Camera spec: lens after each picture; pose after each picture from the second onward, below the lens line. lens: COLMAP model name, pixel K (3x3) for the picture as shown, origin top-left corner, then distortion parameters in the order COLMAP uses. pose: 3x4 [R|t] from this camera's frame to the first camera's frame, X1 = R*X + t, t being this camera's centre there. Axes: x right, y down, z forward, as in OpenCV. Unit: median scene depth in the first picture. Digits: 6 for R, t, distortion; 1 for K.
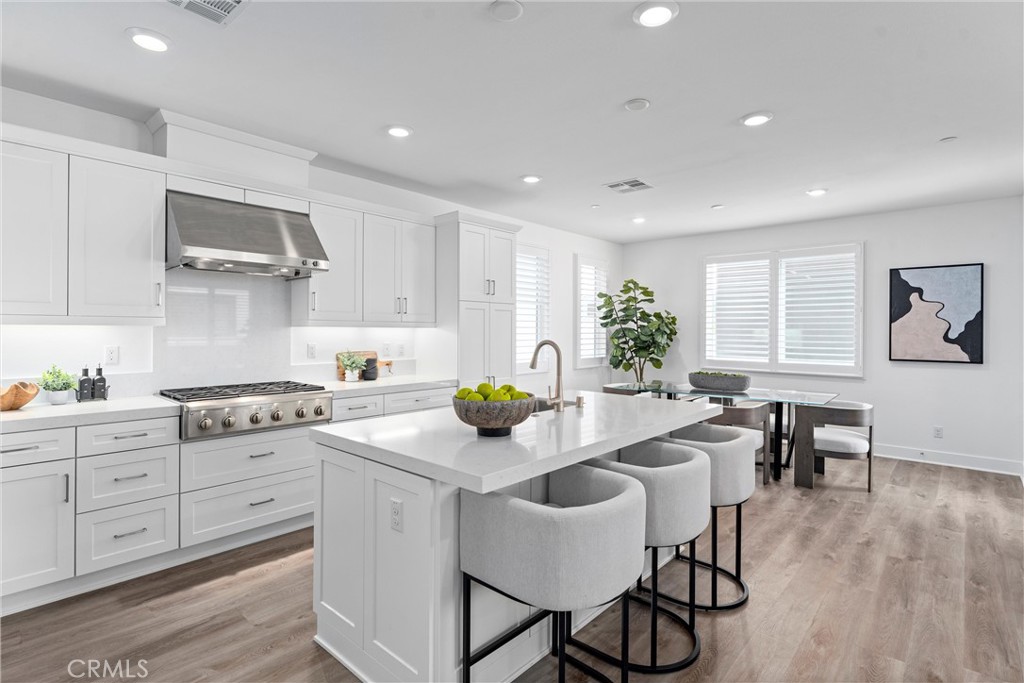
lens RADIAL K [[502.6, 0, 511.3], [0, 502.6, 329.9], [0, 0, 1]] dist [-0.004221, 0.001140]
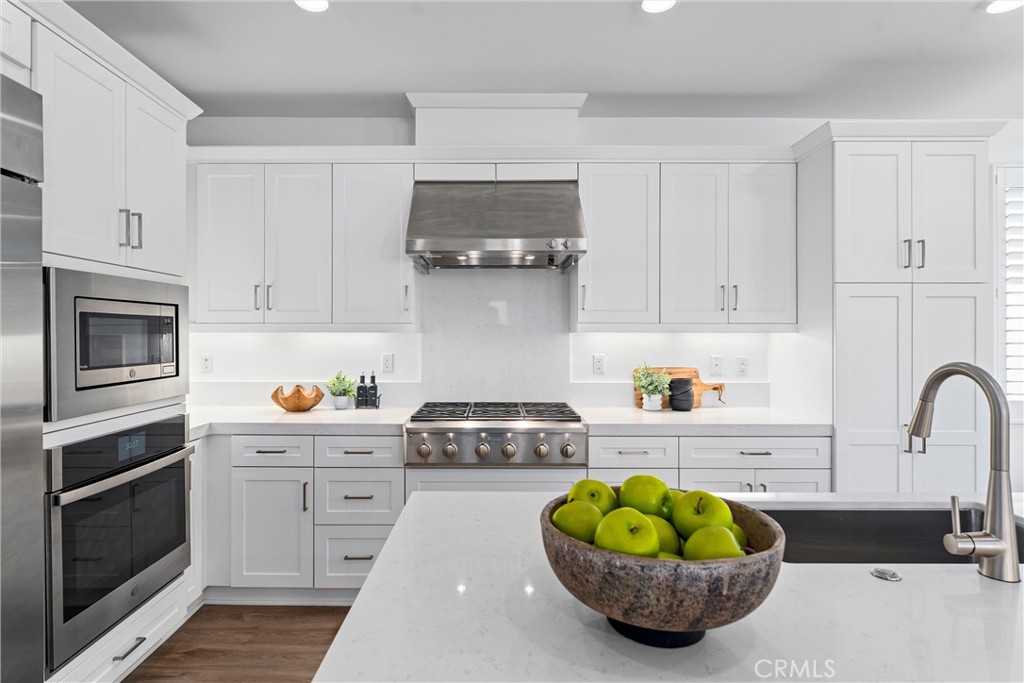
lens RADIAL K [[534.0, 0, 496.7], [0, 534.0, 337.4], [0, 0, 1]] dist [-0.002394, -0.000207]
pose [[0.665532, -0.002238, -0.746366, 0.076965], [0.002559, 0.999996, -0.000716, 0.001227], [0.746365, -0.001433, 0.665536, 0.287861]]
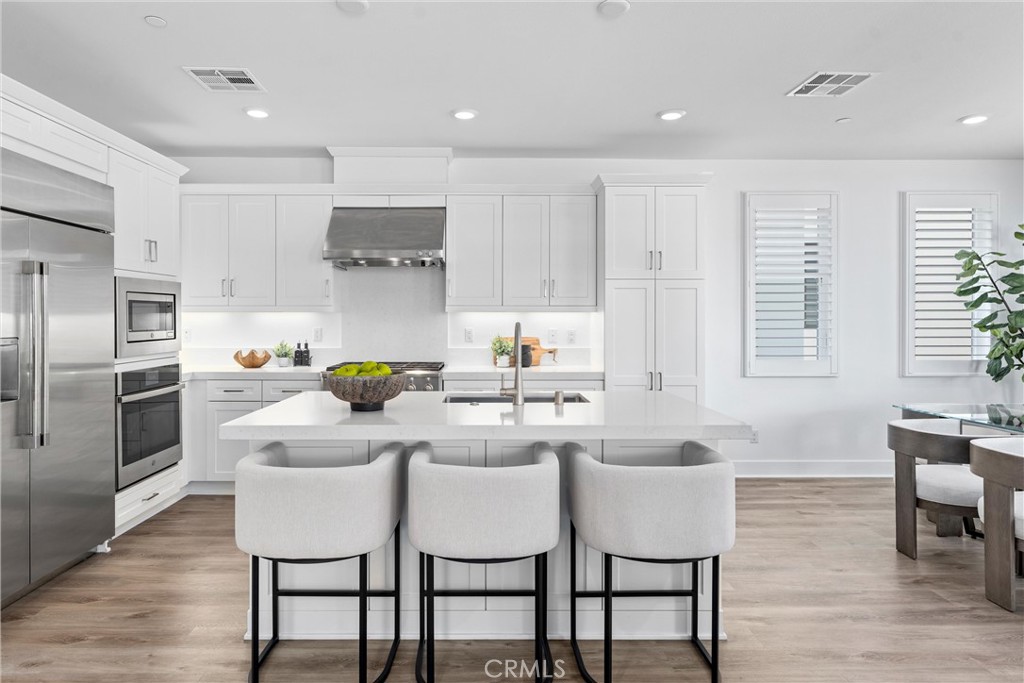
lens RADIAL K [[604.8, 0, 493.1], [0, 604.8, 320.7], [0, 0, 1]] dist [0.003166, -0.001670]
pose [[0.672576, -0.002051, -0.740025, 0.458116], [0.002965, 0.999996, -0.000077, 0.009570], [0.740022, -0.002142, 0.672580, 0.153920]]
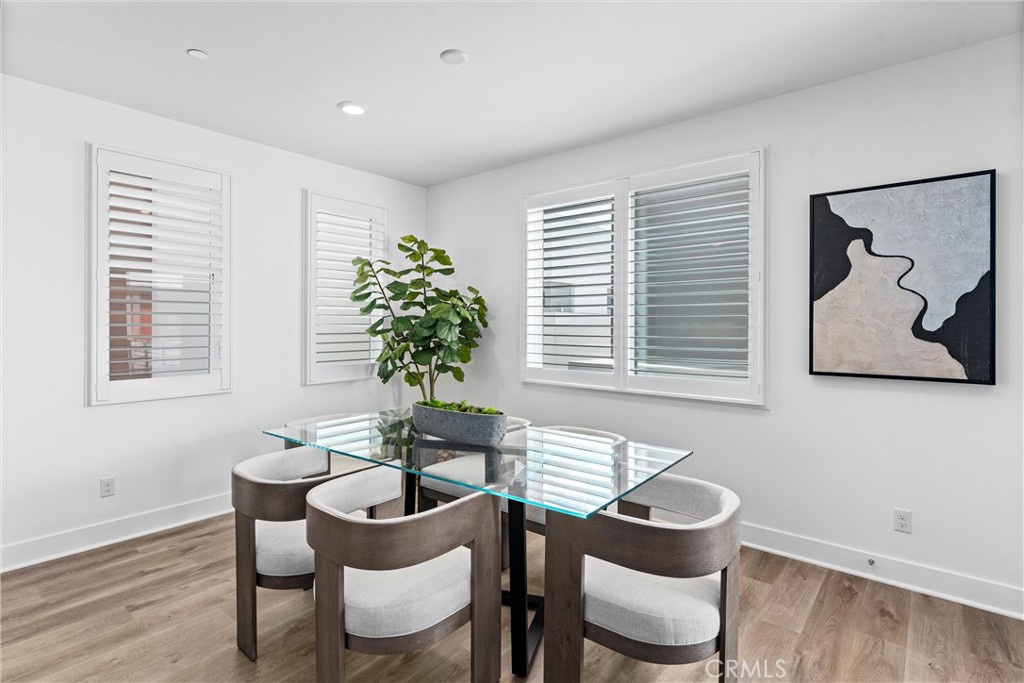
lens RADIAL K [[502.6, 0, 510.3], [0, 502.6, 324.1], [0, 0, 1]] dist [-0.004221, 0.001140]
pose [[0.999323, -0.002364, 0.036702, 0.463492], [0.002420, 0.999996, -0.001471, 0.010653], [-0.036699, 0.001559, 0.999325, 0.538983]]
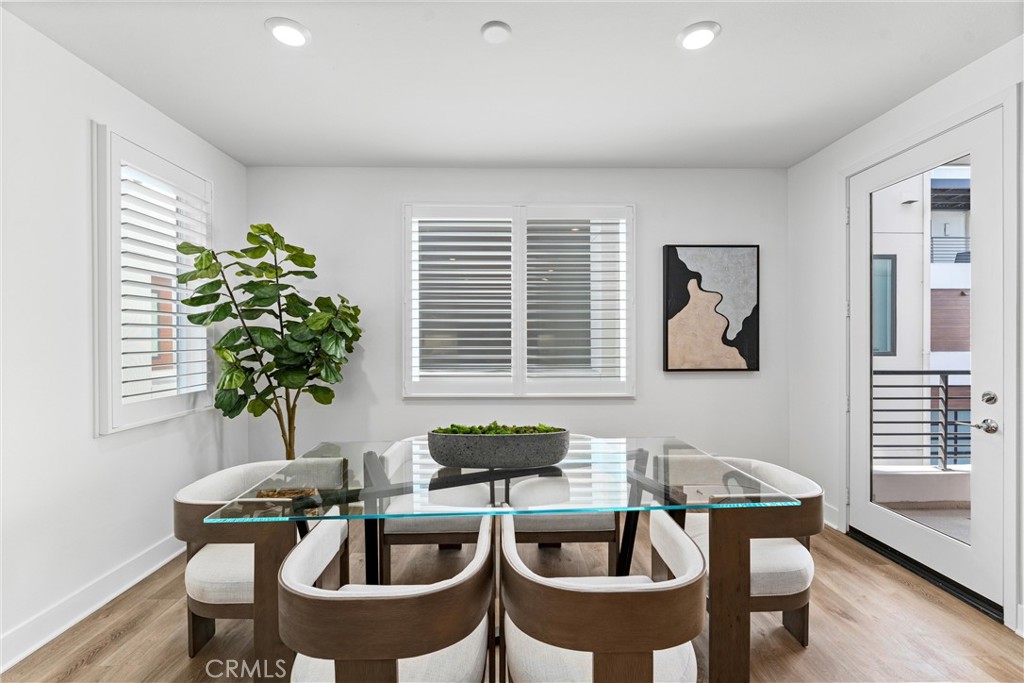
lens RADIAL K [[427.9, 0, 509.2], [0, 427.9, 340.8], [0, 0, 1]] dist [-0.007327, -0.000074]
pose [[0.731692, -0.012030, 0.681529, 0.180196], [0.006987, 0.999924, 0.010149, 0.009735], [-0.681600, -0.002665, 0.731721, 0.757115]]
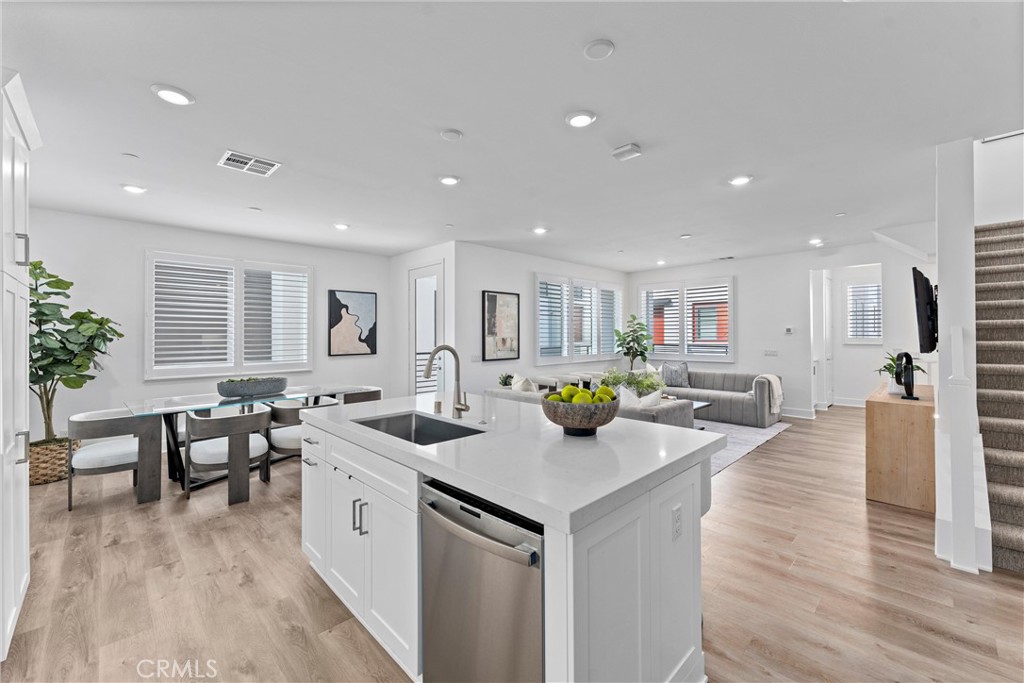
lens RADIAL K [[418.1, 0, 512.0], [0, 418.1, 328.7], [0, 0, 1]] dist [0.003588, 0.000175]
pose [[0.062172, 0.008497, 0.998029, -0.390873], [0.006811, 0.999937, -0.008937, -0.000591], [-0.998042, 0.007353, 0.062110, 0.461630]]
